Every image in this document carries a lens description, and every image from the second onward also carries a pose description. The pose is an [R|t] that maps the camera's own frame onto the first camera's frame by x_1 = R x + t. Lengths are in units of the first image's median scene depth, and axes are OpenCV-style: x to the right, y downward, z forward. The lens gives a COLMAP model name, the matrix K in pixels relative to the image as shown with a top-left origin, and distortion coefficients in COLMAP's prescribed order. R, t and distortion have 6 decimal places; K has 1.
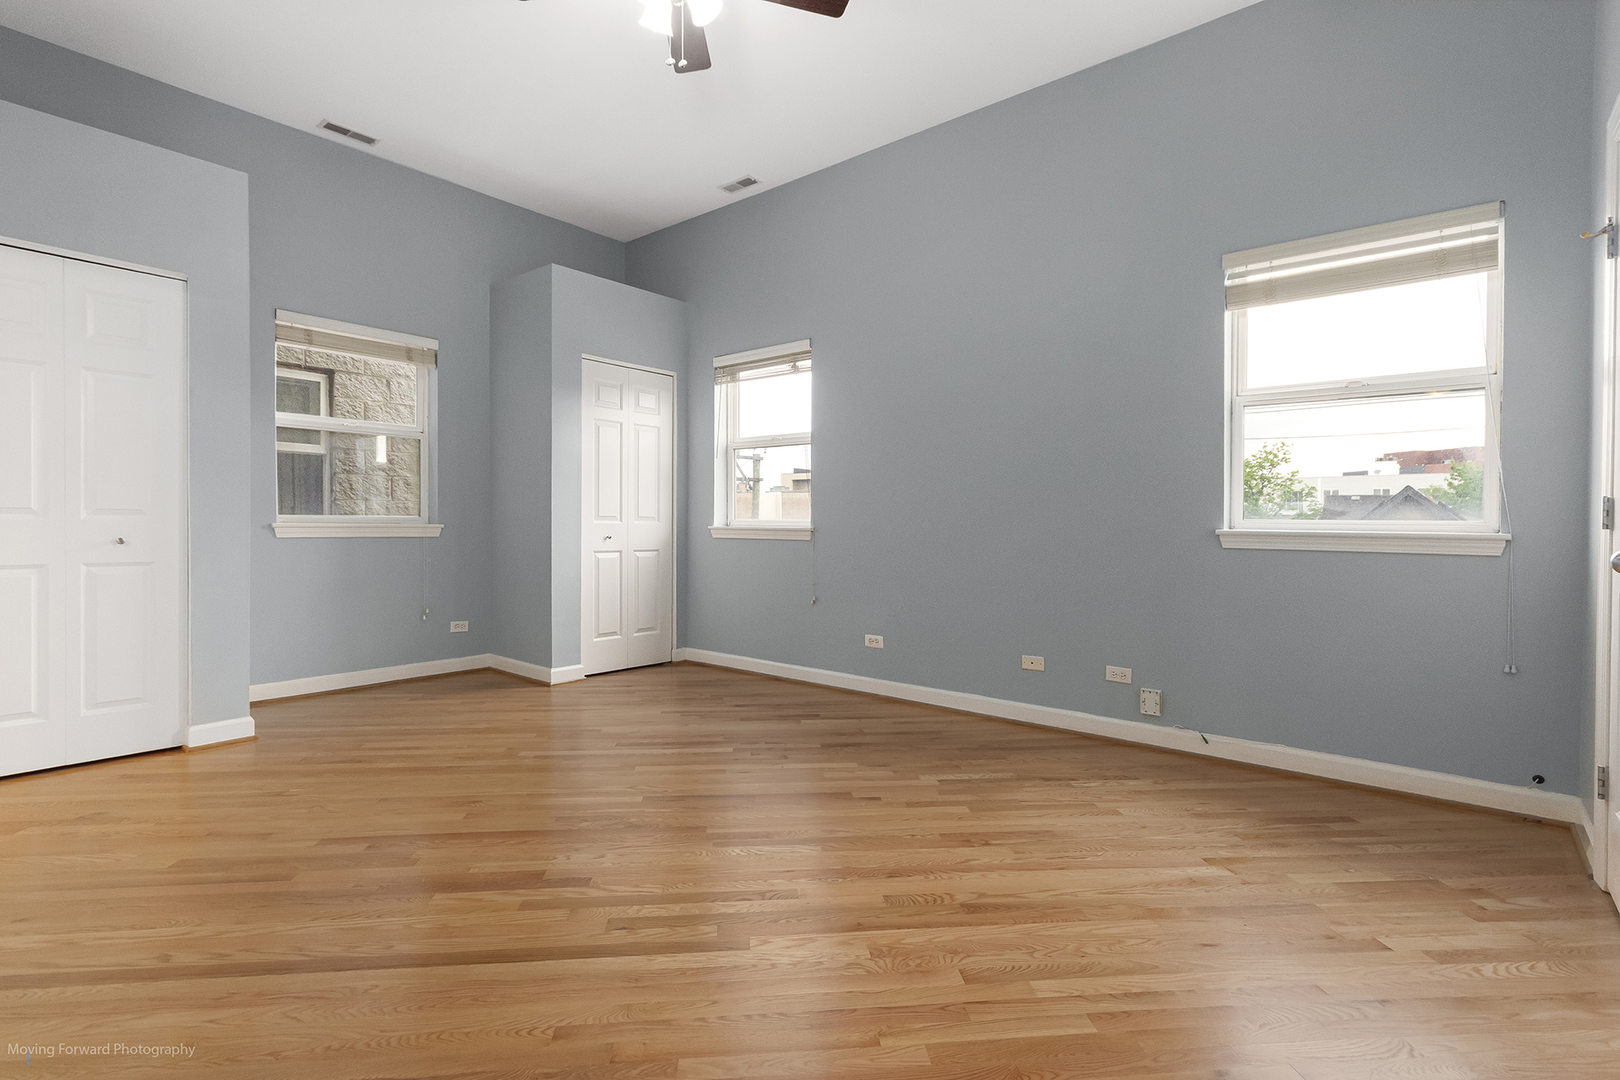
lens RADIAL K [[759.3, 0, 812.3], [0, 759.3, 523.3], [0, 0, 1]] dist [-0.001461, -0.000184]
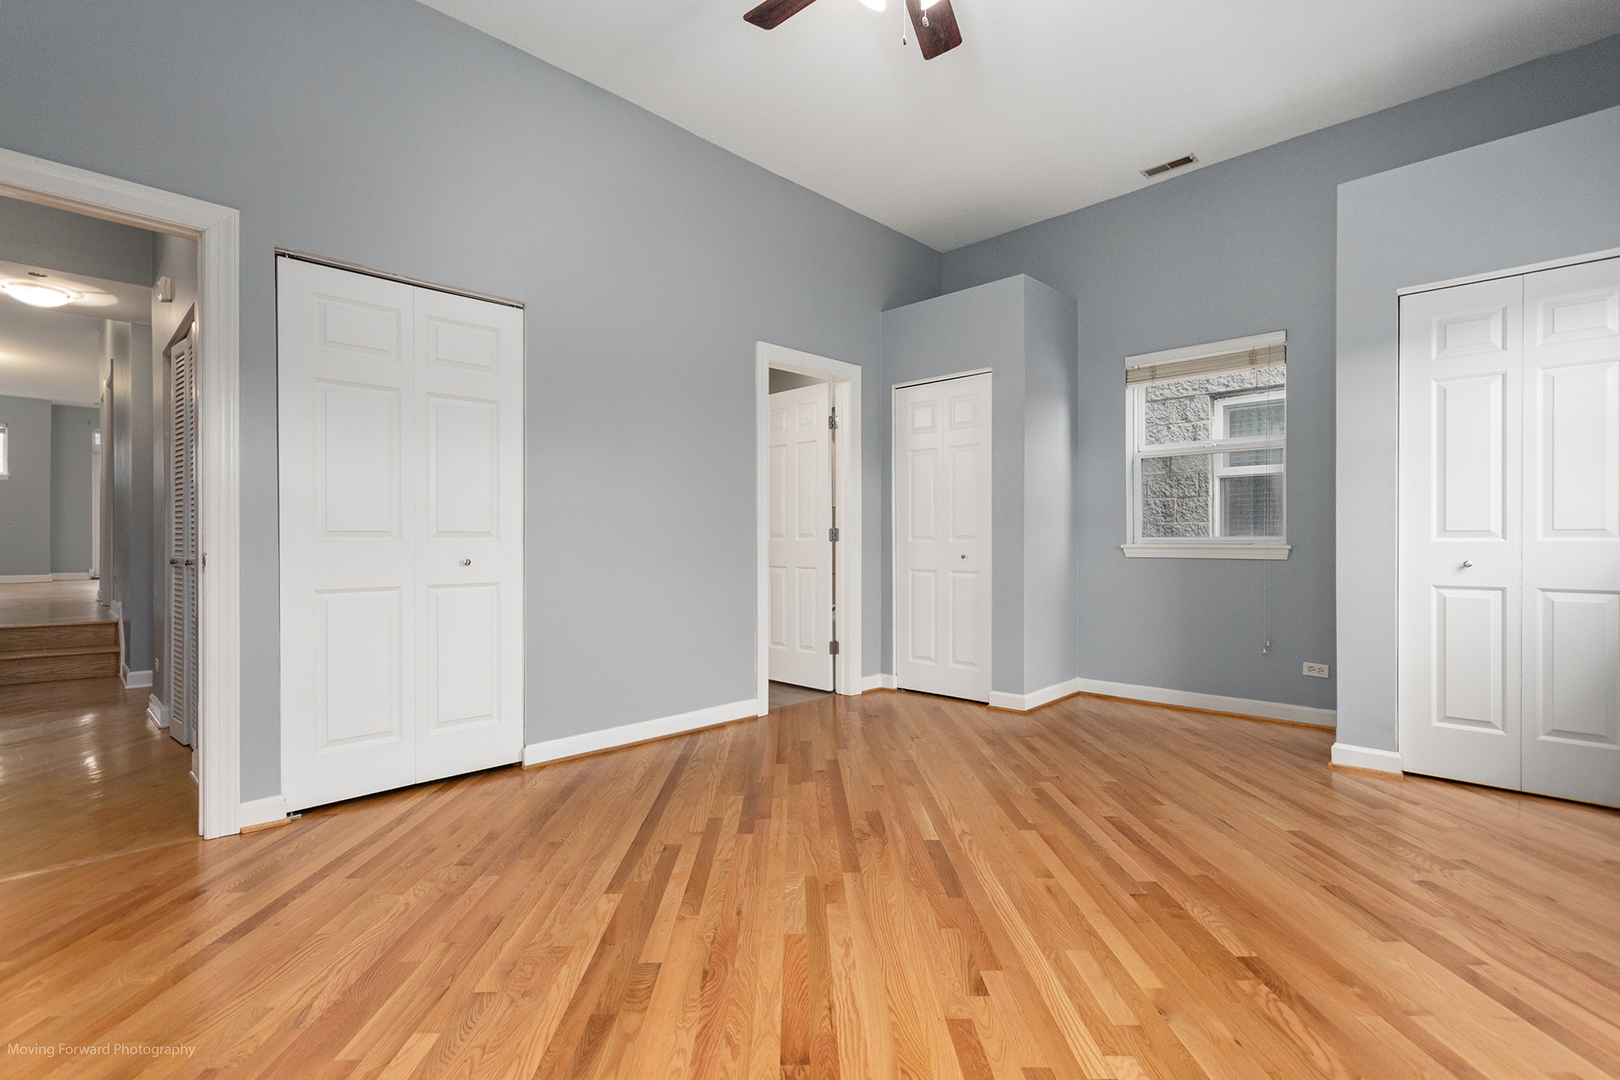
lens RADIAL K [[758.4, 0, 801.9], [0, 758.4, 542.0], [0, 0, 1]] dist [0.001590, 0.000254]
pose [[-0.088806, -0.009422, -0.996004, 0.464865], [0.000965, 0.999954, -0.009546, 0.006209], [0.996049, -0.001809, -0.088792, 0.603314]]
